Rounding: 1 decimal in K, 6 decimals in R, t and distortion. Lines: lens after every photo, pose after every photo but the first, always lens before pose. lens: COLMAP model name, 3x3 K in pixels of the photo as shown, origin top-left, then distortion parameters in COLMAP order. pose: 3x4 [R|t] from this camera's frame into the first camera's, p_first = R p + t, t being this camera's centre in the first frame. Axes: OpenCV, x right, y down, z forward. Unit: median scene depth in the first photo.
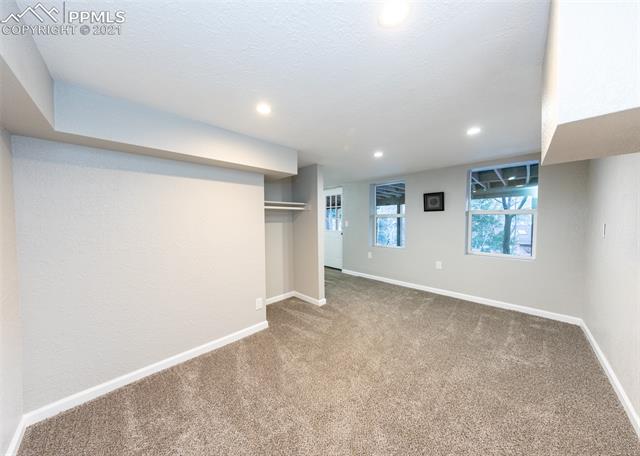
lens RADIAL K [[221.8, 0, 320.0], [0, 221.8, 228.0], [0, 0, 1]] dist [0.000363, 0.000027]
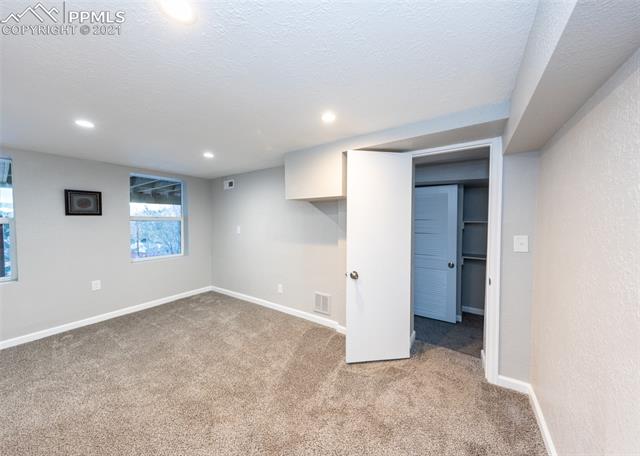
lens RADIAL K [[221.8, 0, 320.0], [0, 221.8, 228.0], [0, 0, 1]] dist [0.000363, 0.000027]
pose [[-0.243287, -0.023113, 0.969679, -0.468368], [0.046316, 0.998299, 0.035416, -0.027244], [-0.968848, 0.053527, -0.241803, 0.487577]]
